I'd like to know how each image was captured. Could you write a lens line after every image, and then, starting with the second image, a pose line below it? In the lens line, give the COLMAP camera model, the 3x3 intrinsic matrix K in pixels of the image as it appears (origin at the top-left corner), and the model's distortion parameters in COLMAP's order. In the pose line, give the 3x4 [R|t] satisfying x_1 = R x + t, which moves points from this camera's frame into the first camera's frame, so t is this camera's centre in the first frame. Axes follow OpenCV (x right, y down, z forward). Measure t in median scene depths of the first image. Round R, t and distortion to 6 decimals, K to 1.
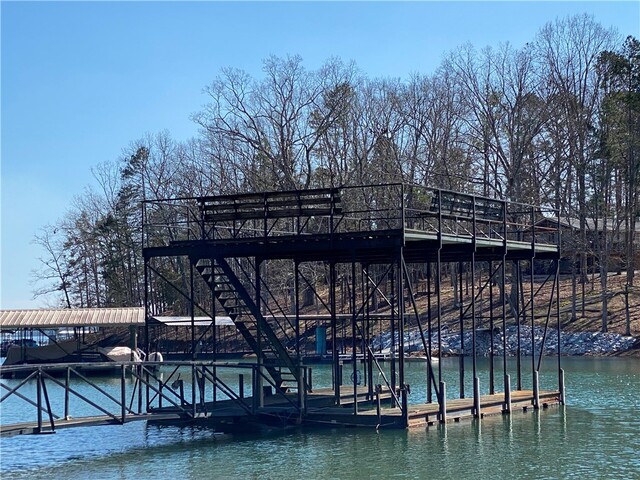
lens RADIAL K [[1352.8, 0, 320.0], [0, 1352.8, 240.0], [0, 0, 1]] dist [0.035013, 0.093630]
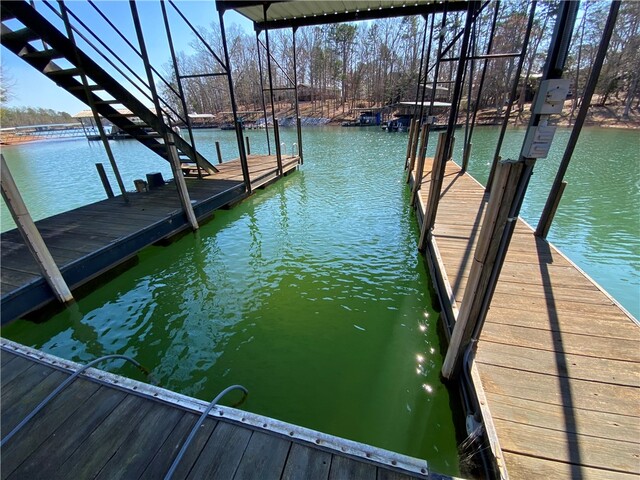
lens RADIAL K [[263.2, 0, 320.0], [0, 263.2, 240.0], [0, 0, 1]] dist [-0.000787, -0.000291]
pose [[0.965502, -0.117797, 0.232227, 0.003206], [-0.007108, 0.879573, 0.475711, 0.015184], [-0.260298, -0.460951, 0.848392, 0.184563]]
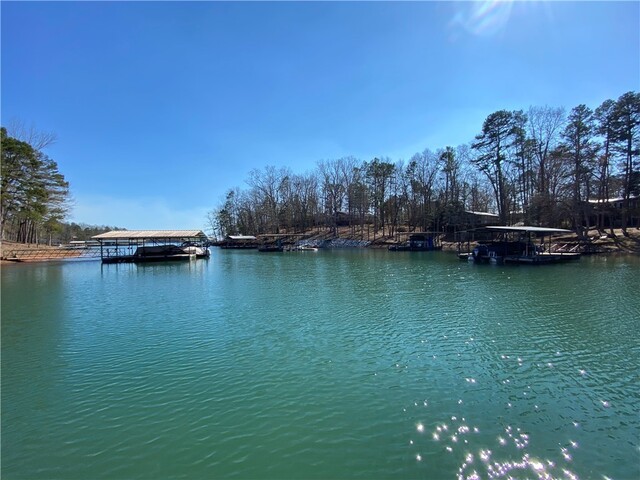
lens RADIAL K [[263.2, 0, 320.0], [0, 263.2, 240.0], [0, 0, 1]] dist [-0.000787, -0.000291]
pose [[0.989970, 0.000015, 0.141278, 0.005413], [-0.009448, 0.997768, 0.066098, 0.016223], [-0.140962, -0.066770, 0.987761, 0.246735]]
